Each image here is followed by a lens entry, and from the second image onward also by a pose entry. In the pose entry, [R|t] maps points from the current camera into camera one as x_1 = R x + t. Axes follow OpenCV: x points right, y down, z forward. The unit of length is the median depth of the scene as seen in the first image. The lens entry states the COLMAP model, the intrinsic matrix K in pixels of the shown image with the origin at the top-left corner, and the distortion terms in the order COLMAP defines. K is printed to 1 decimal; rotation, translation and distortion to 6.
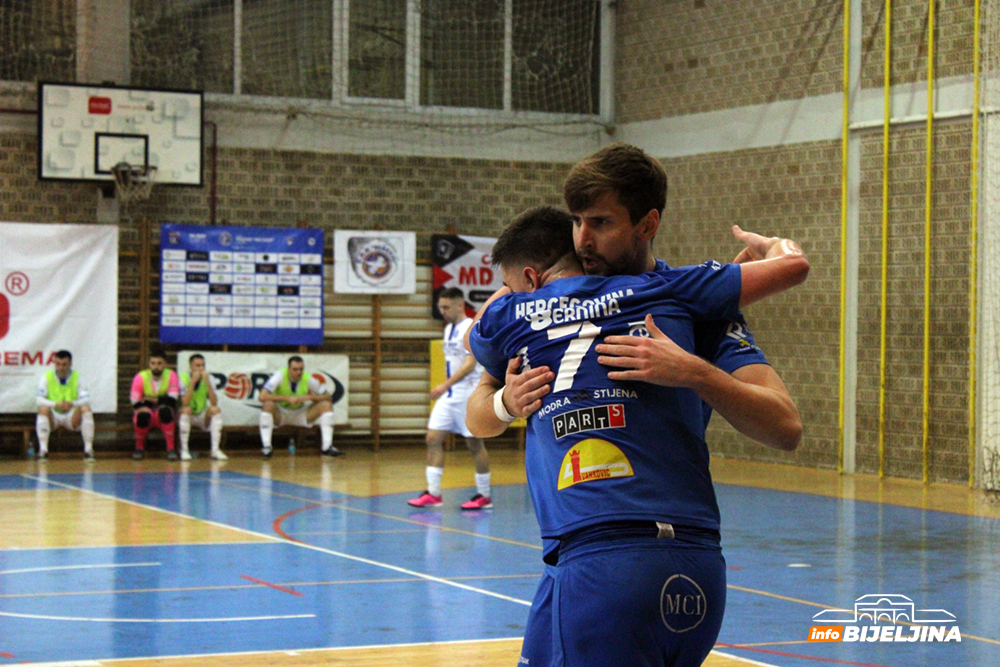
lens RADIAL K [[2413.9, 0, 498.6], [0, 2413.9, 324.3], [0, 0, 1]] dist [0.079951, 0.000000]
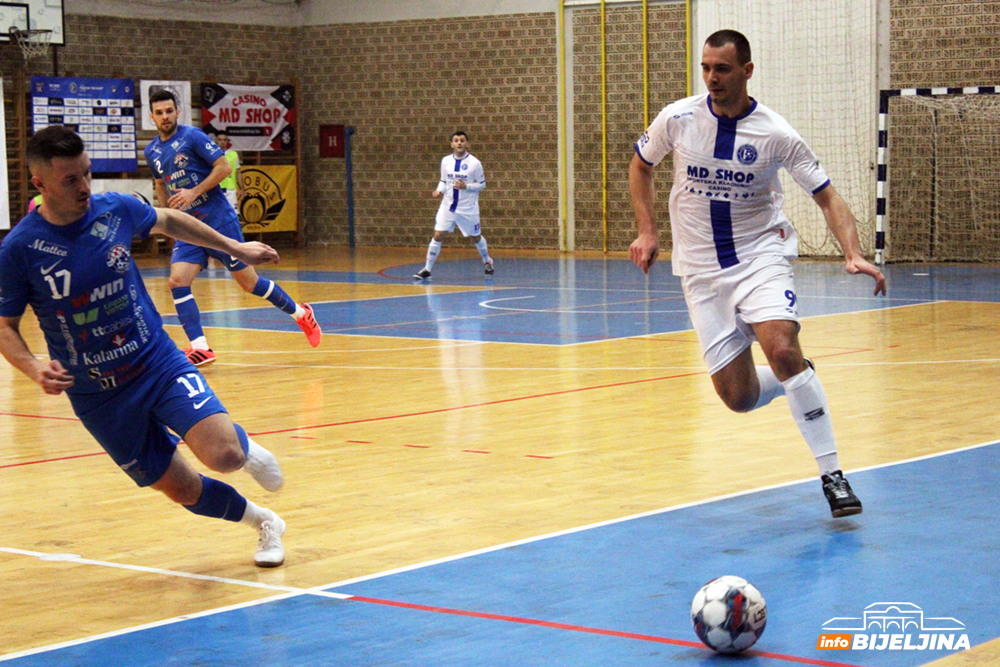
lens RADIAL K [[2413.9, 0, 501.7], [0, 2413.9, 330.4], [0, 0, 1]] dist [0.079951, 0.000000]
pose [[0.887390, -0.055963, 0.457611, -0.510699], [0.023640, 0.996823, 0.076063, -0.000417], [-0.460413, -0.056680, 0.885893, -0.222752]]
